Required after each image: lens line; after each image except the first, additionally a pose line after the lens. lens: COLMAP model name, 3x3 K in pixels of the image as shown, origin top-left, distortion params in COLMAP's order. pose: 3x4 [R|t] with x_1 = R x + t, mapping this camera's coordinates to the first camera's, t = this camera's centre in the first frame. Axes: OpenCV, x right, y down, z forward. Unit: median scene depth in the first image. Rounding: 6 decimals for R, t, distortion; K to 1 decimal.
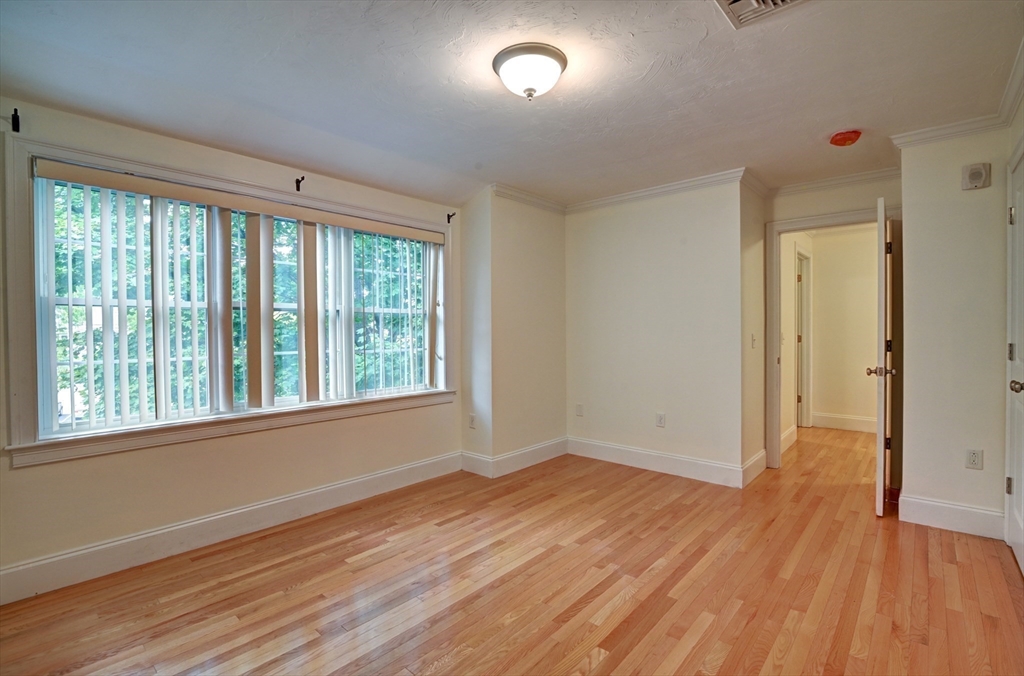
lens RADIAL K [[472.7, 0, 512.0], [0, 472.7, 338.0], [0, 0, 1]] dist [-0.017891, 0.000124]
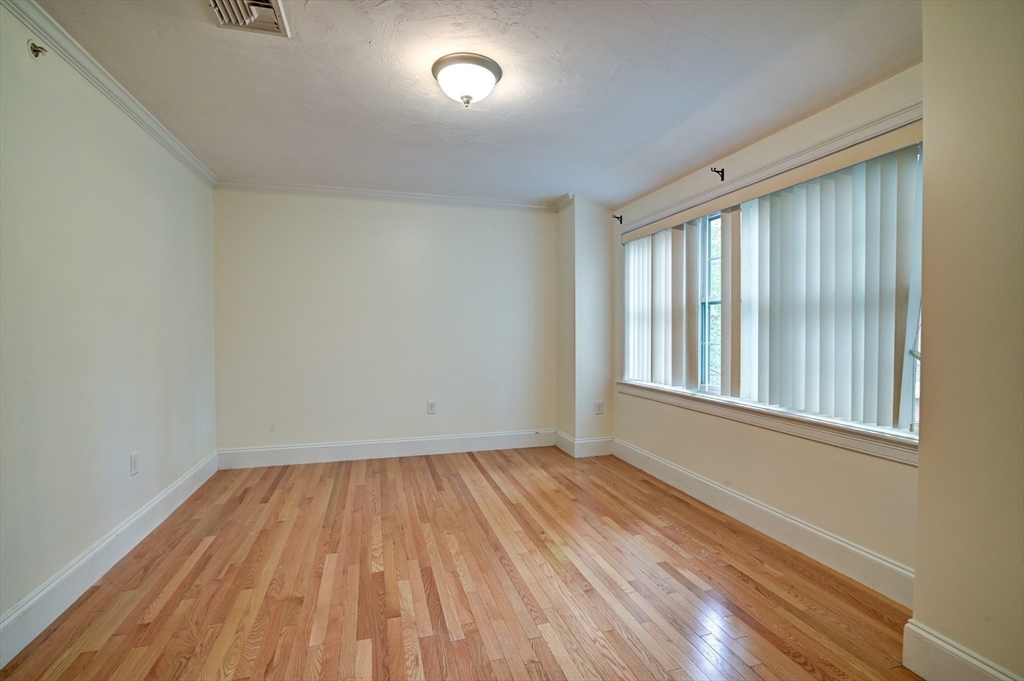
lens RADIAL K [[473.9, 0, 512.0], [0, 473.9, 340.5], [0, 0, 1]] dist [0.000115, -0.000122]
pose [[-0.532219, 0.031506, -0.846020, 0.740528], [-0.000990, 0.999283, 0.037836, -0.017497], [0.846606, 0.020974, -0.531807, 1.362888]]
